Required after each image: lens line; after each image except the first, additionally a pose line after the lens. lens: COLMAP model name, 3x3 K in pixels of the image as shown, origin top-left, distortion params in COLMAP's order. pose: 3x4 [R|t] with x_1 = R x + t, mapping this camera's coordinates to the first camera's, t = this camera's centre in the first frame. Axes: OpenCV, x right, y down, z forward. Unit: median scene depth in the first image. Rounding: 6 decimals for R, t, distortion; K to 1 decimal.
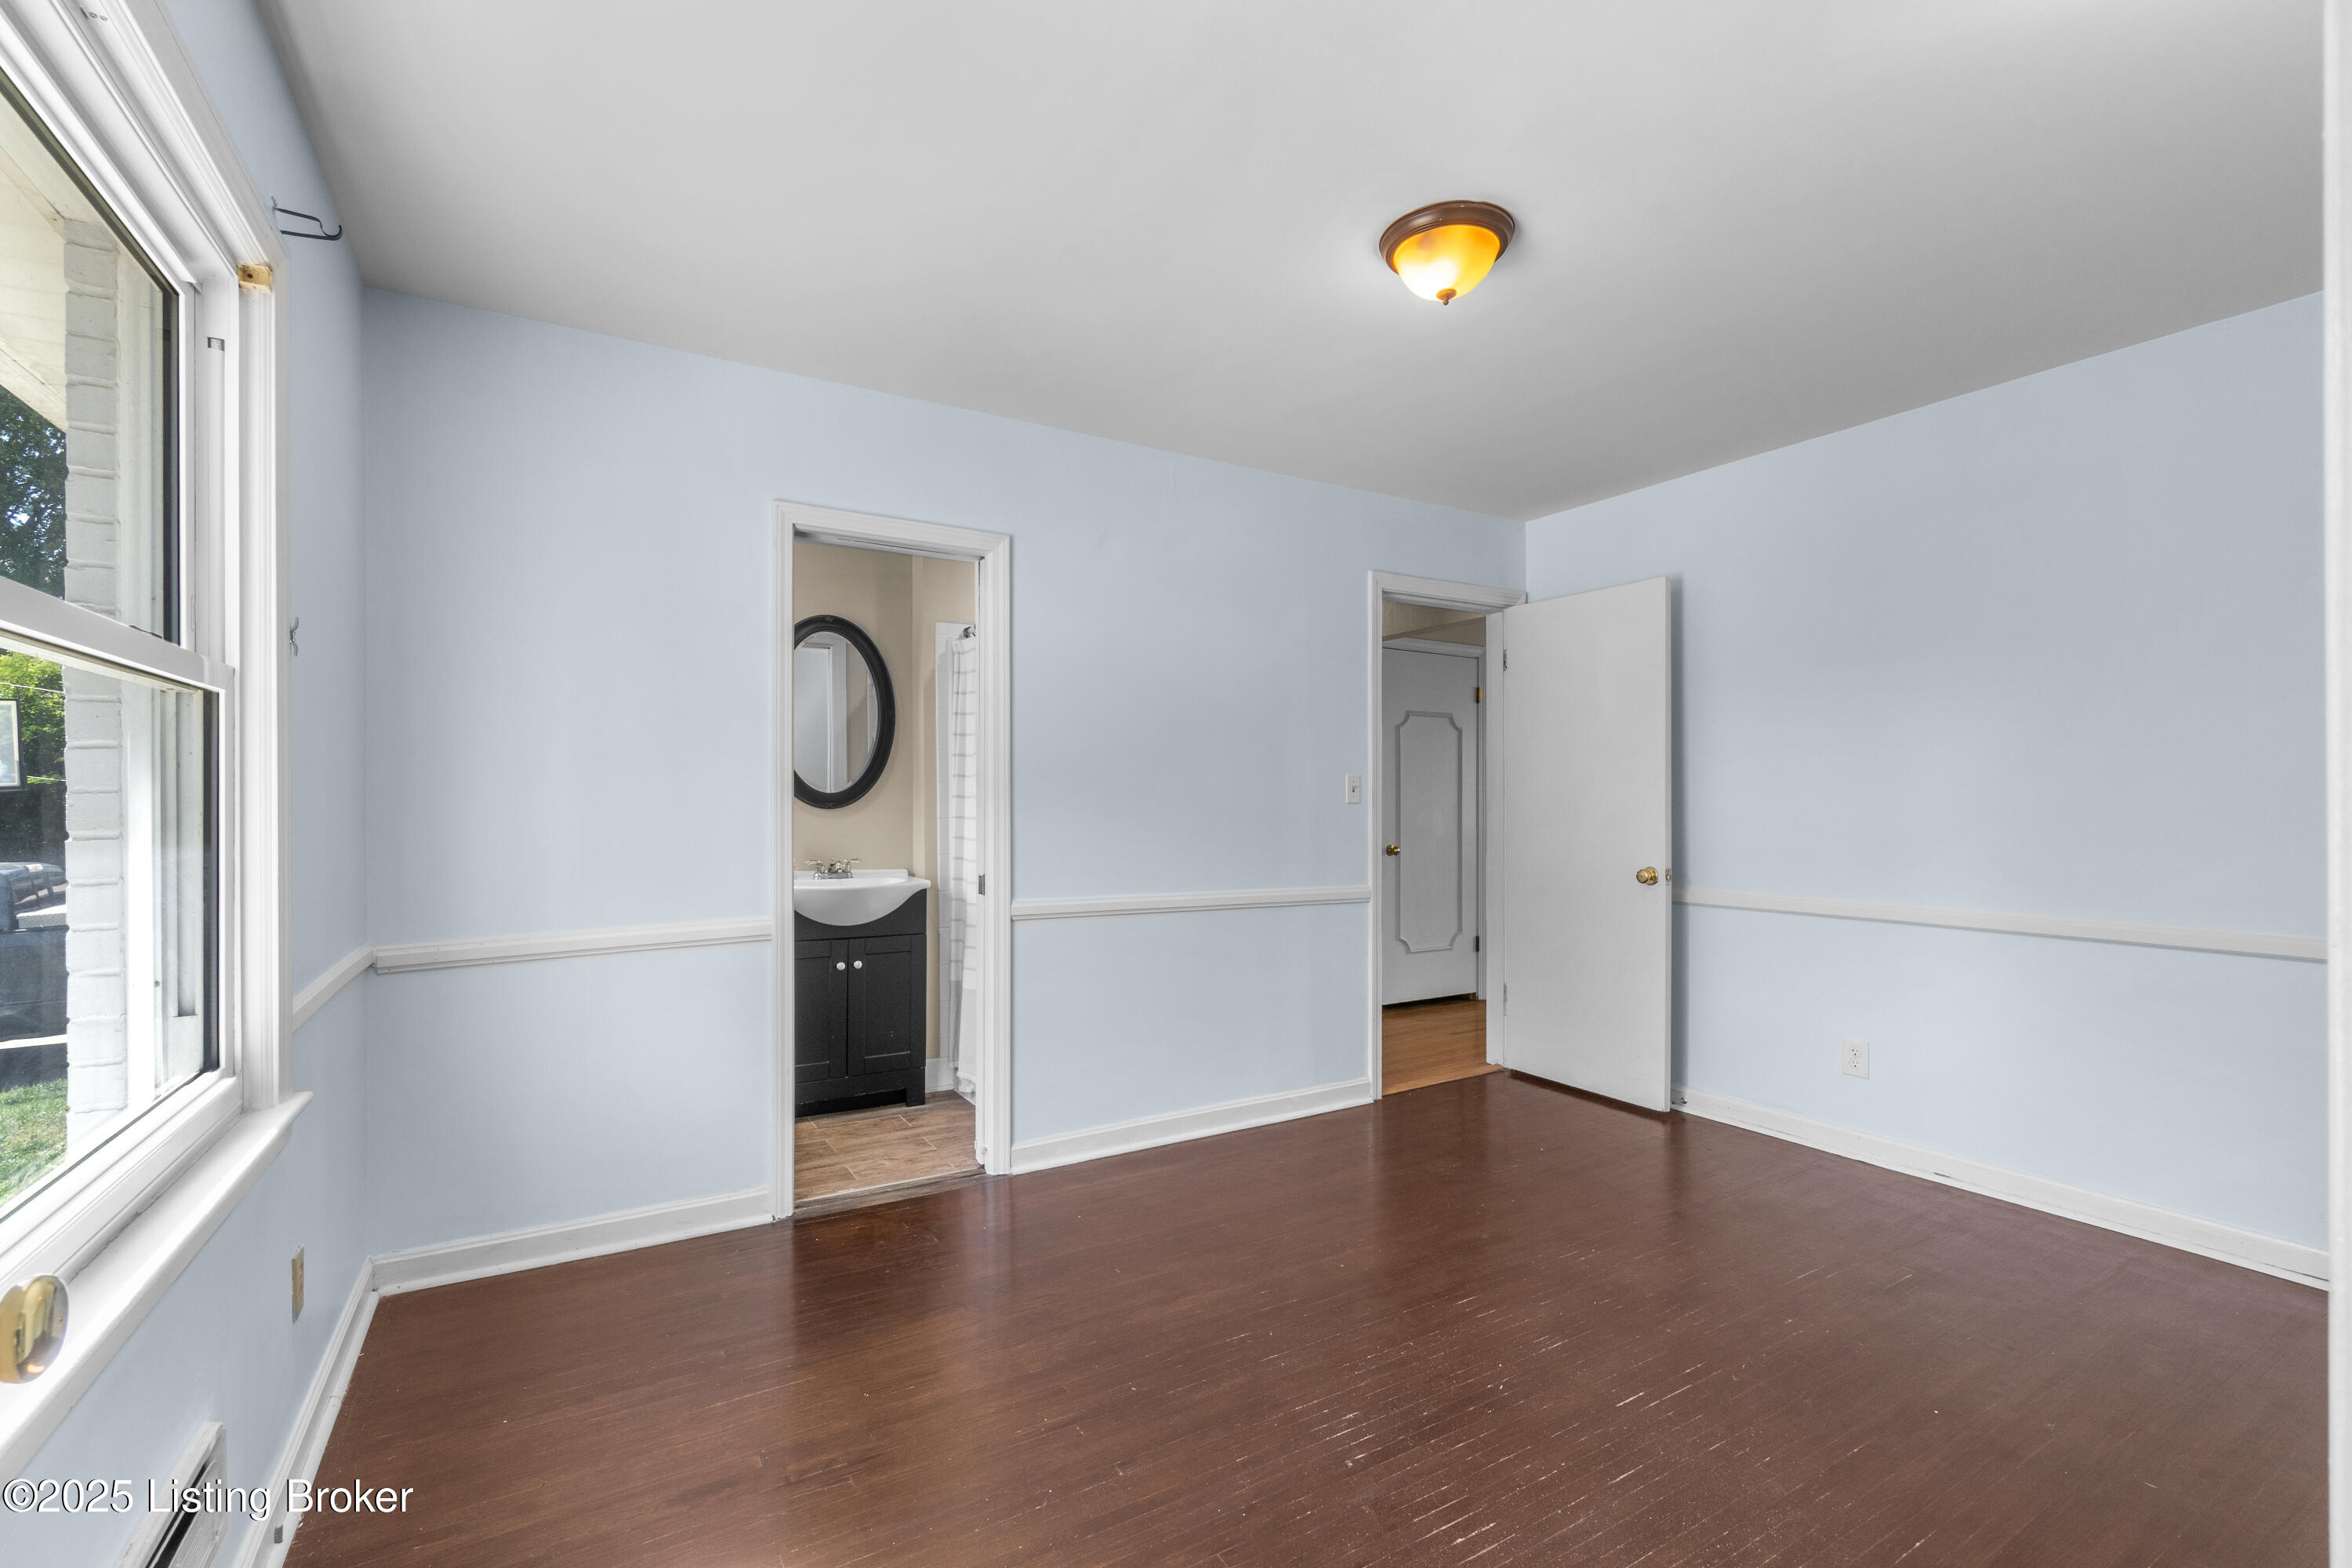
lens RADIAL K [[1047.6, 0, 1174.1], [0, 1047.6, 803.5], [0, 0, 1]] dist [-0.001050, -0.000476]
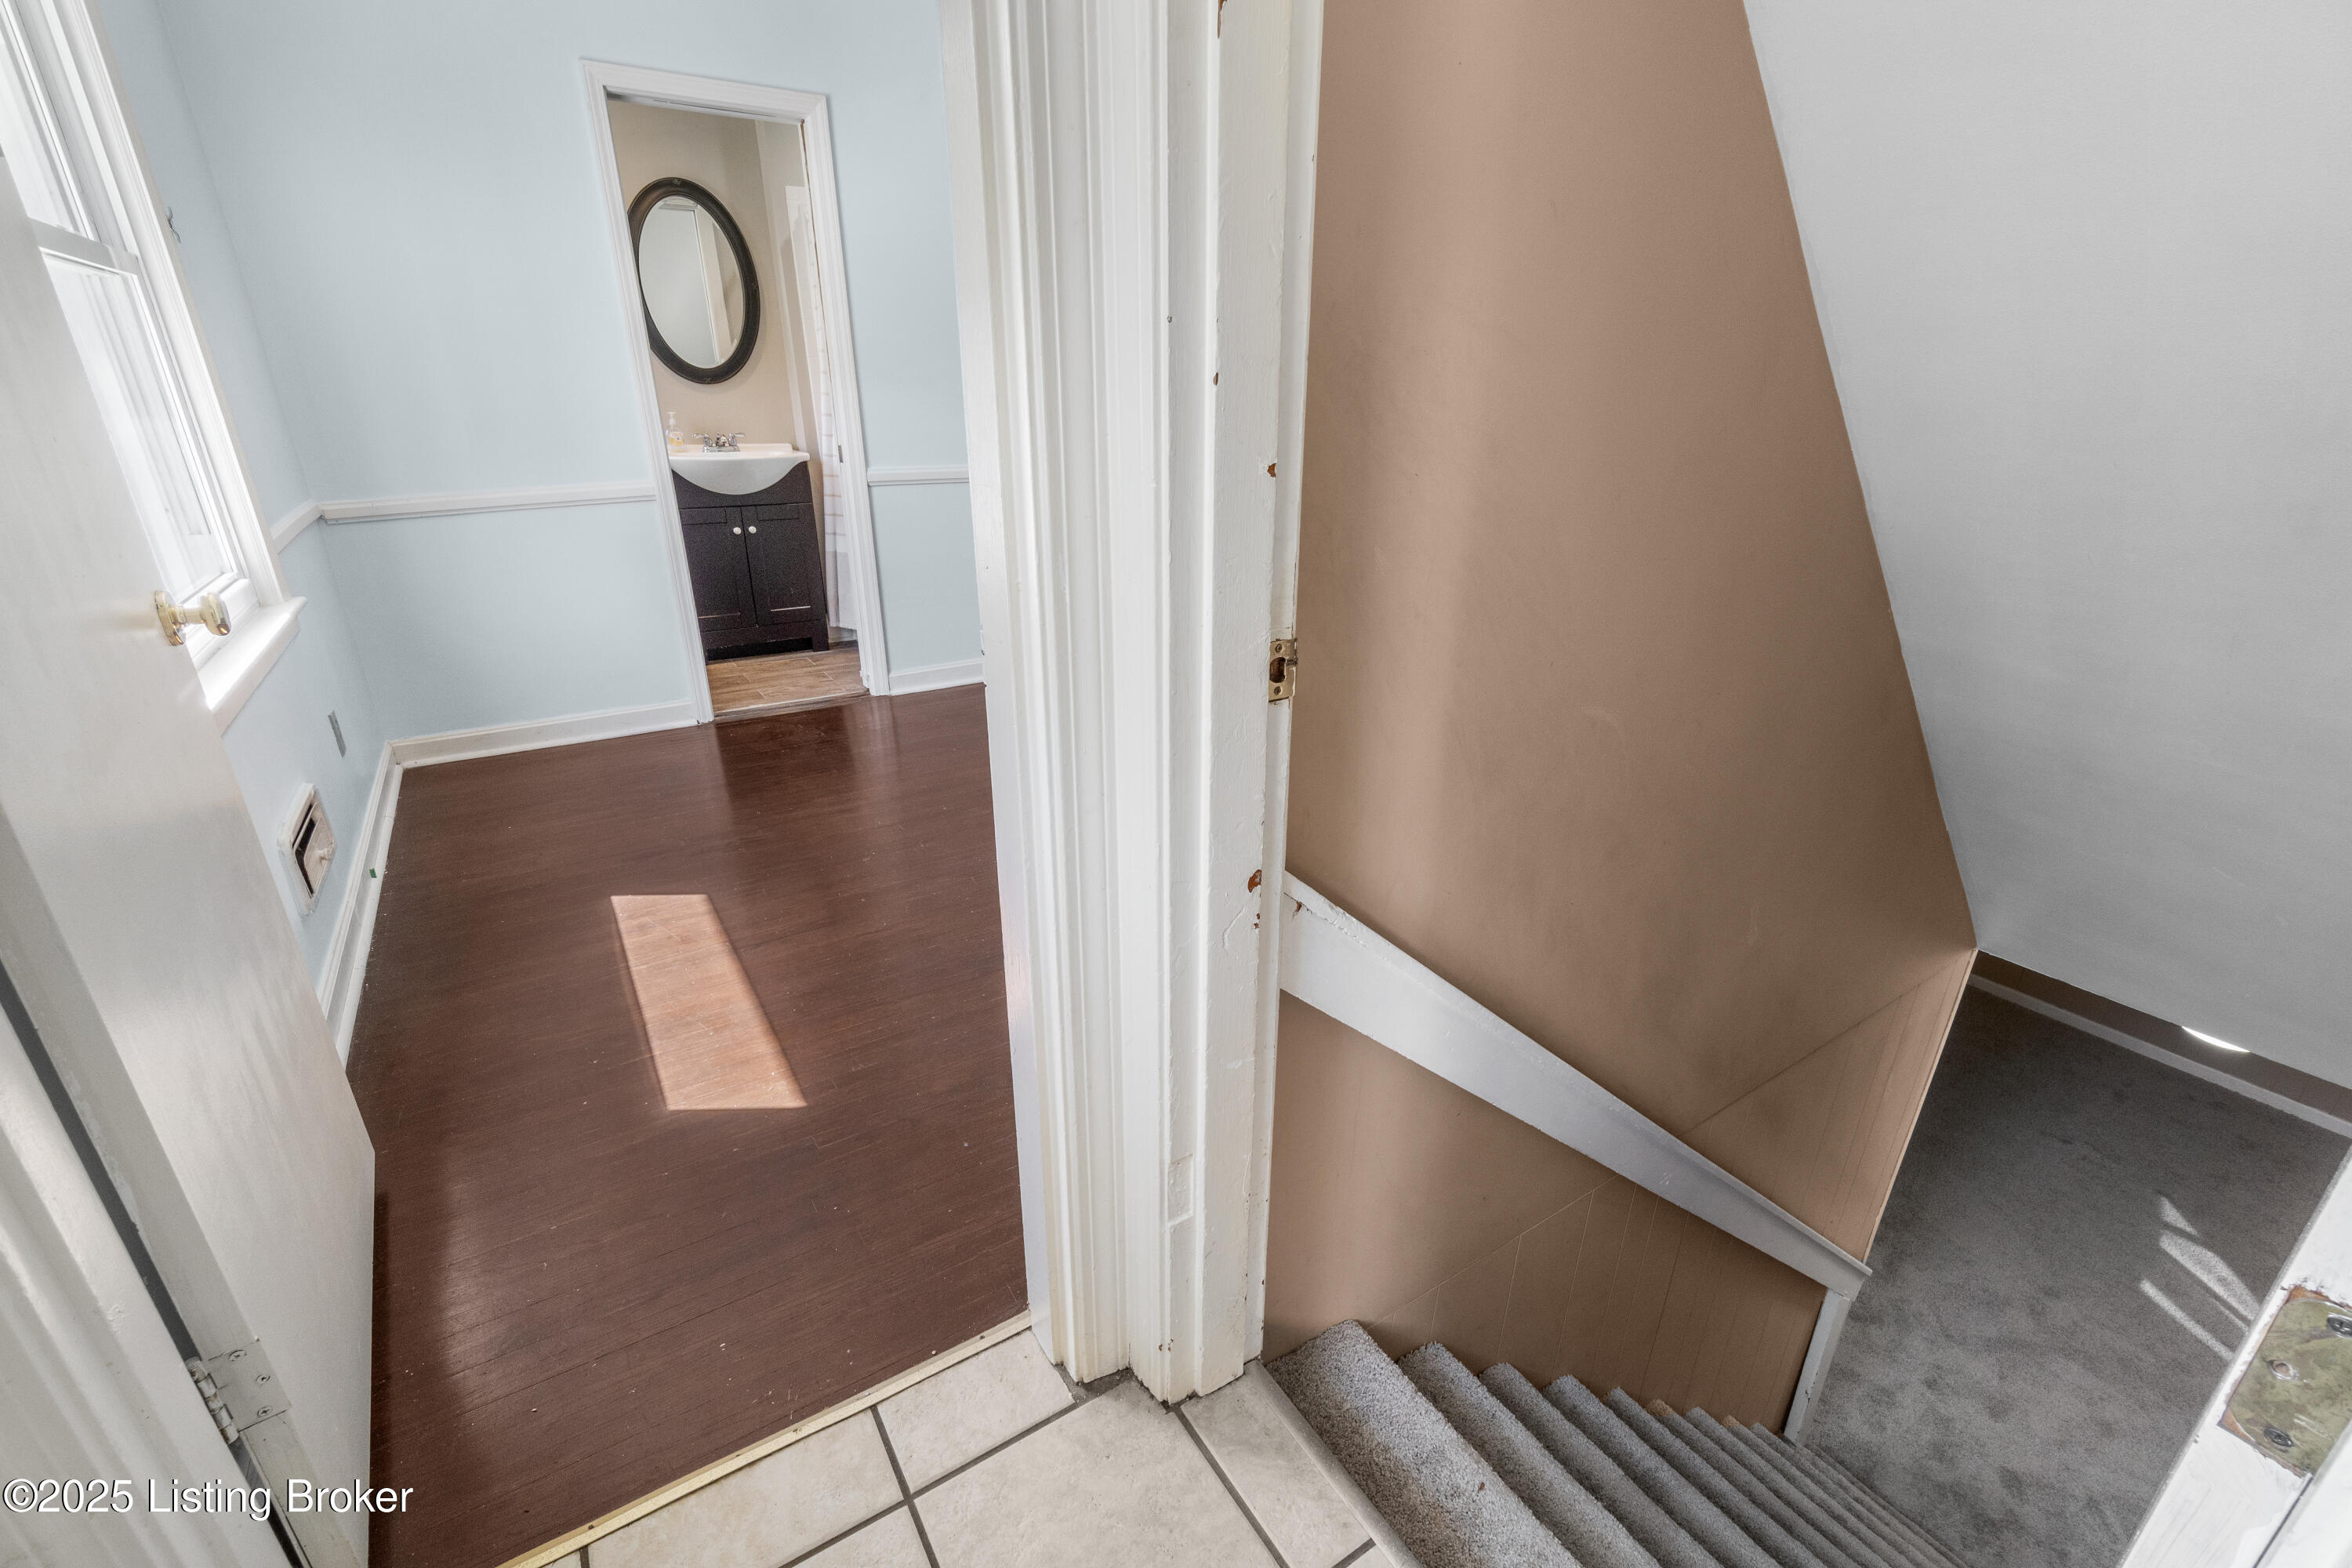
lens RADIAL K [[1023.7, 0, 1169.8], [0, 1023.7, 802.0], [0, 0, 1]] dist [-0.002451, 0.000054]
pose [[0.999488, -0.011448, 0.029892, 0.143142], [-0.000728, 0.925486, 0.378782, 0.005554], [-0.032001, -0.378610, 0.925003, -0.201567]]
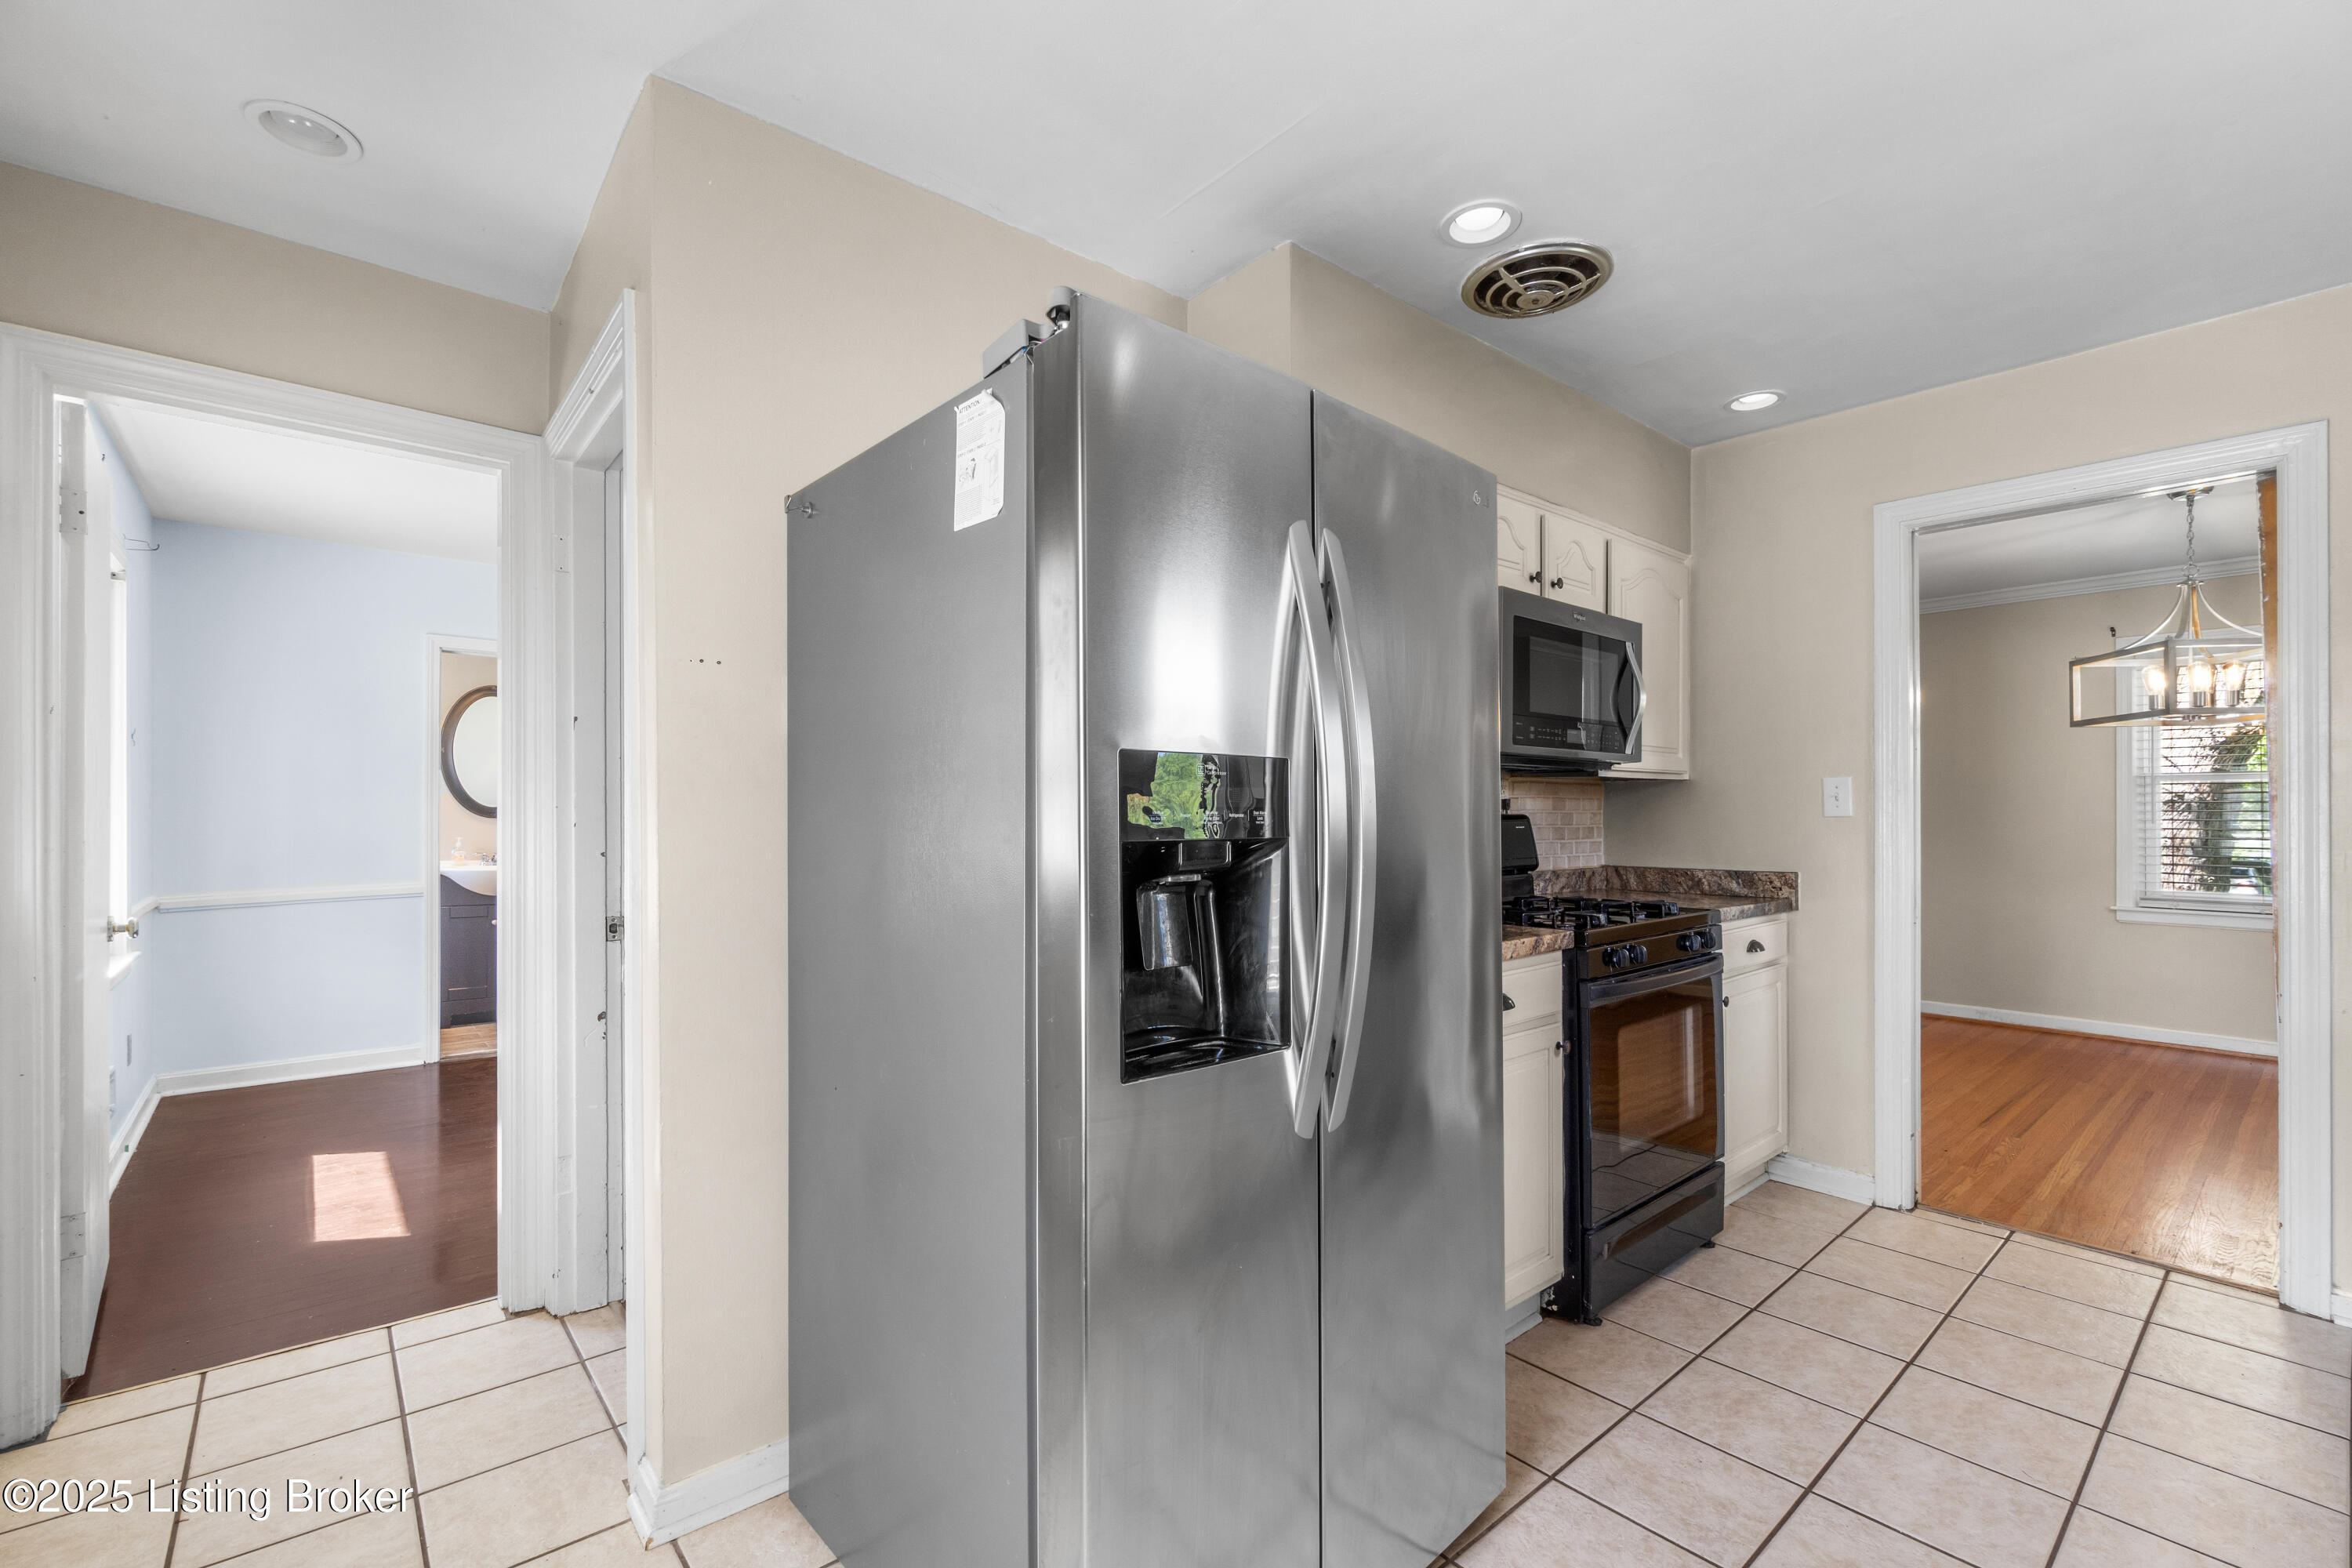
lens RADIAL K [[1023.7, 0, 1169.8], [0, 1023.7, 802.0], [0, 0, 1]] dist [-0.002451, 0.000054]
pose [[0.985025, -0.001785, 0.172402, 0.445721], [0.002867, 0.999978, -0.006027, -0.005686], [-0.172388, 0.006431, 0.985008, -0.713717]]
